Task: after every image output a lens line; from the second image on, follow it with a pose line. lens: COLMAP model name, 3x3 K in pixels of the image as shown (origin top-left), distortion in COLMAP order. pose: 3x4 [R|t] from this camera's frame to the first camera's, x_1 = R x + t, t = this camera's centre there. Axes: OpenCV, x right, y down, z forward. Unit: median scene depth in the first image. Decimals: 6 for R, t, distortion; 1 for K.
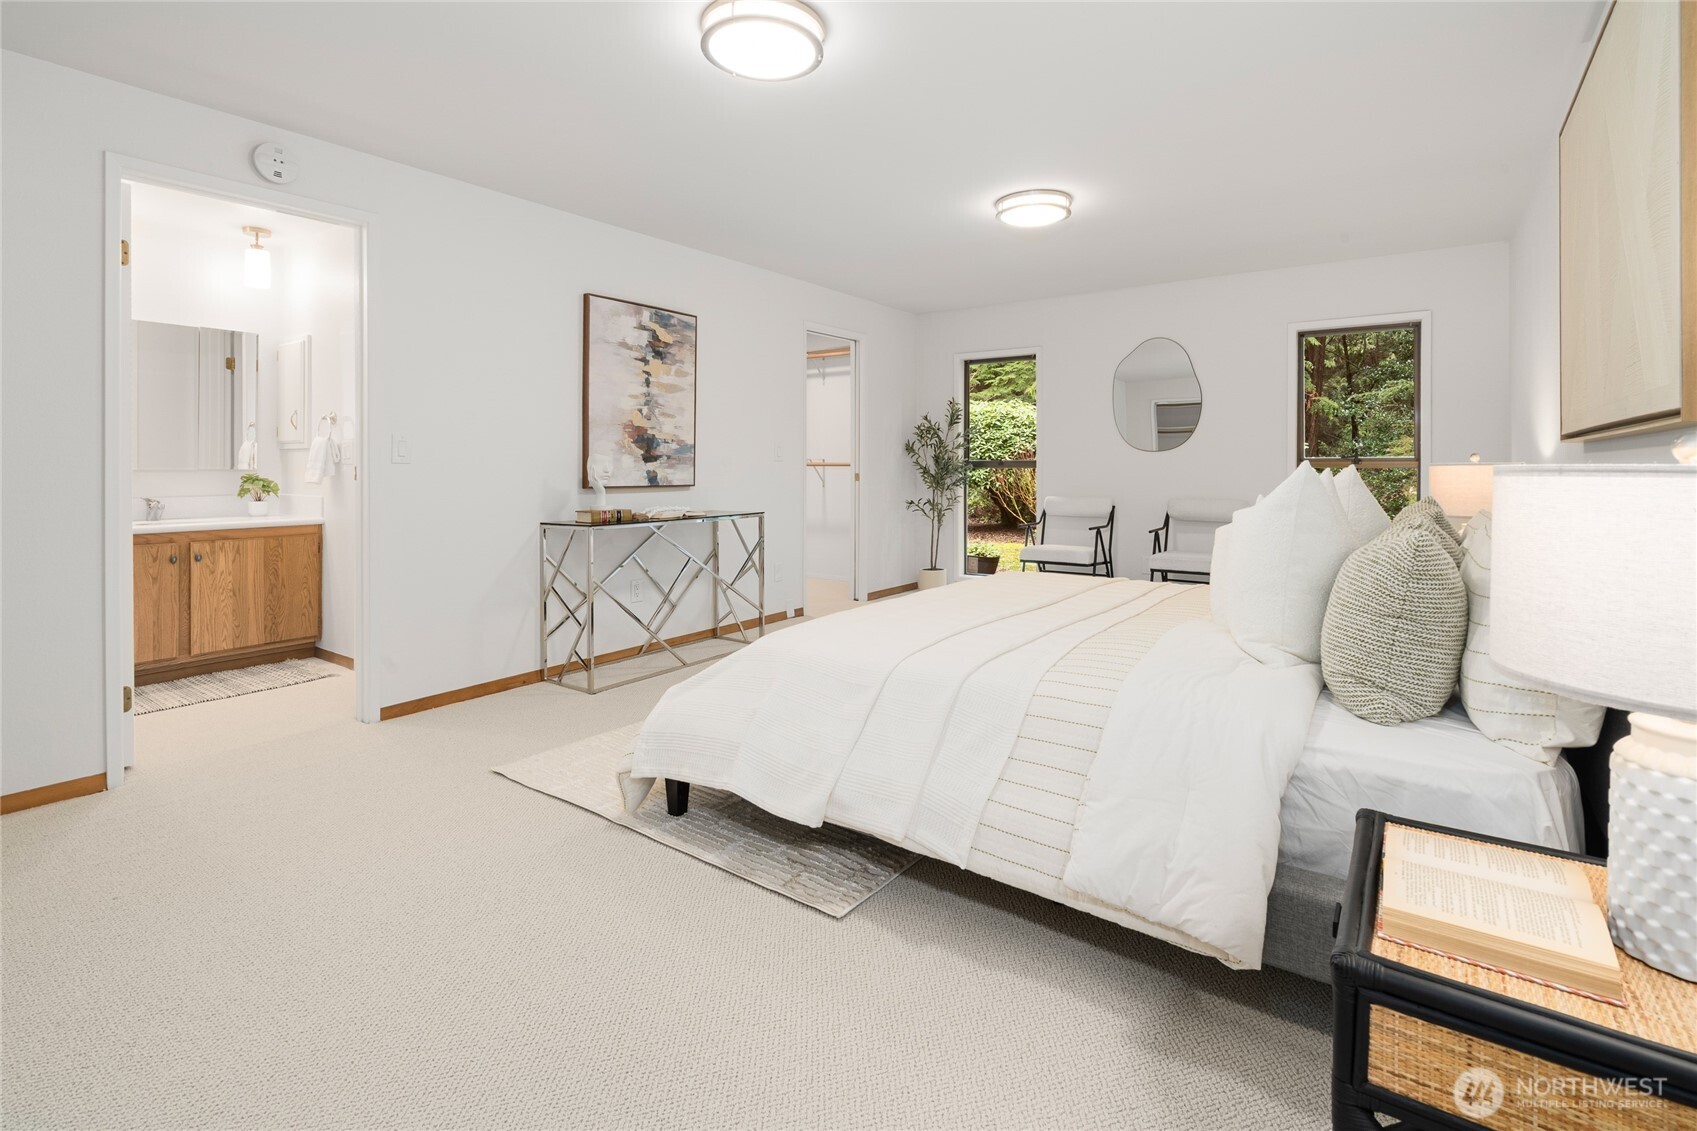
lens RADIAL K [[801.6, 0, 851.3], [0, 801.6, 468.1], [0, 0, 1]] dist [-0.001008, 0.000102]
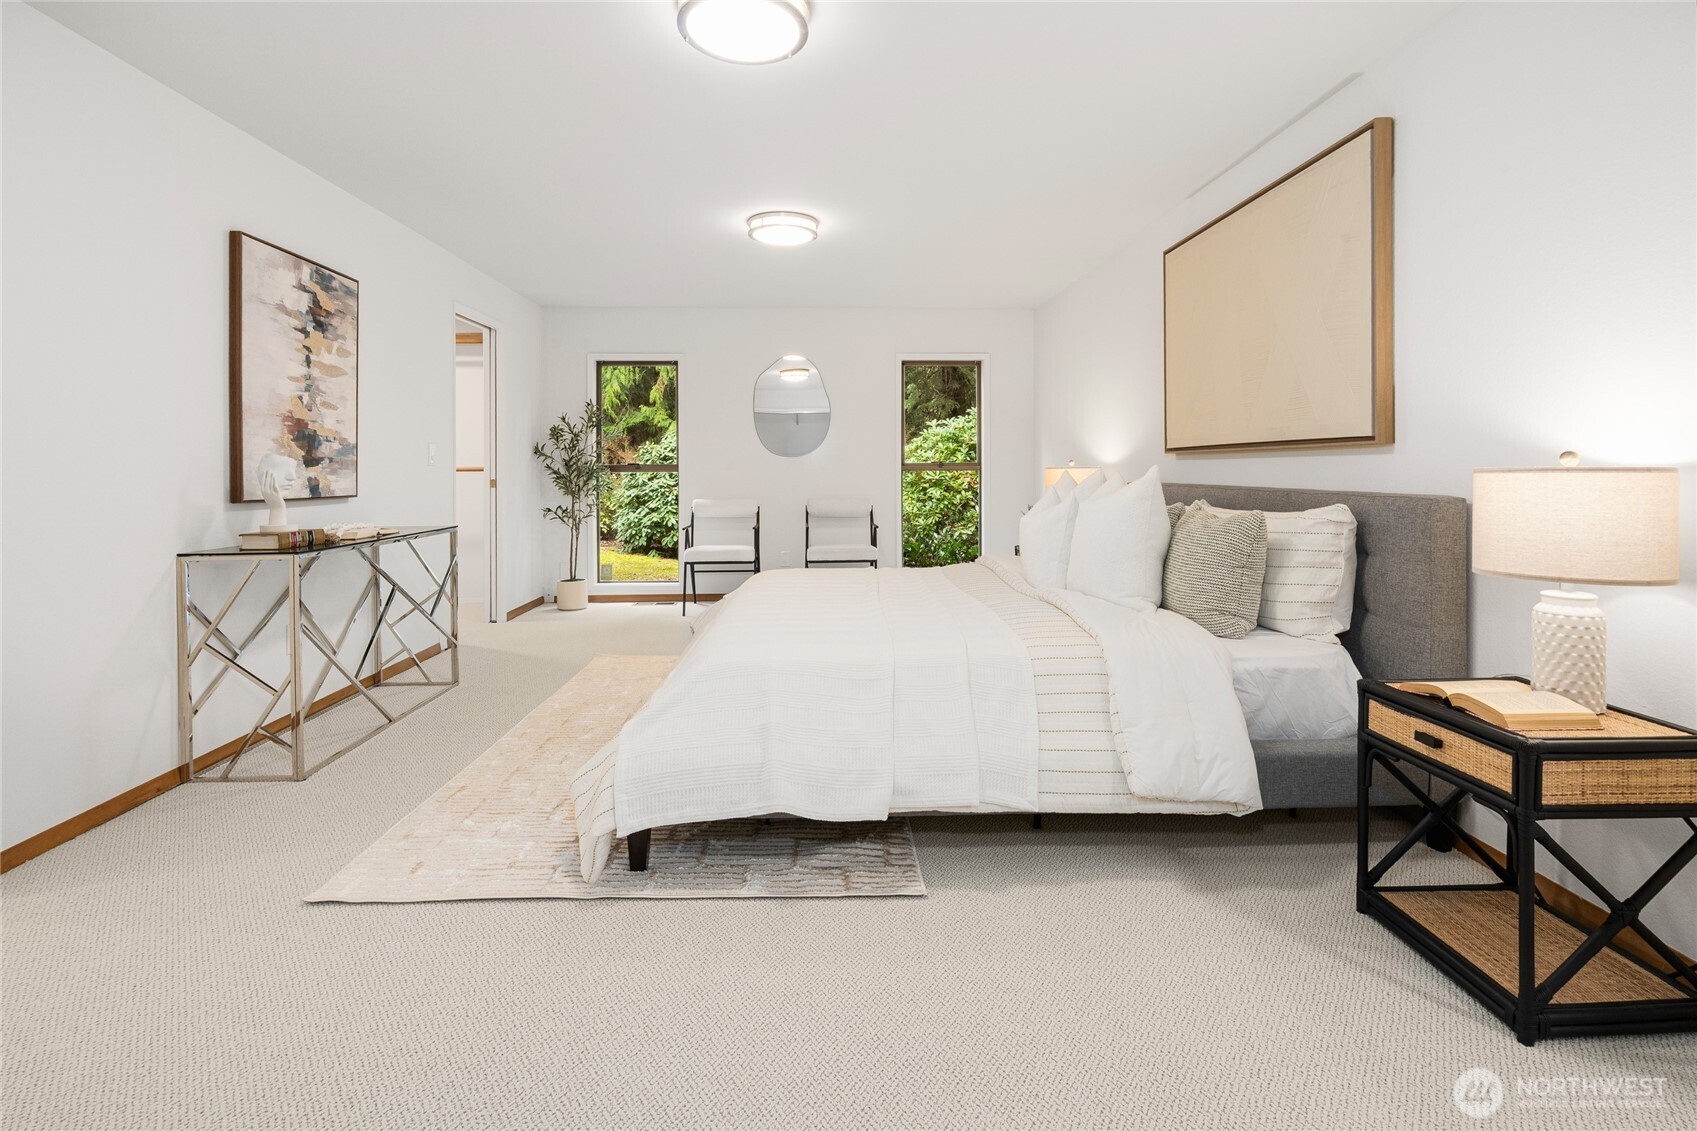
lens RADIAL K [[793.2, 0, 845.9], [0, 793.2, 475.0], [0, 0, 1]] dist [-0.002456, -0.000400]
pose [[0.792871, -0.007278, 0.609346, -0.314626], [0.005393, 0.999973, 0.004926, -0.000325], [-0.609366, -0.000619, 0.792889, 0.099545]]
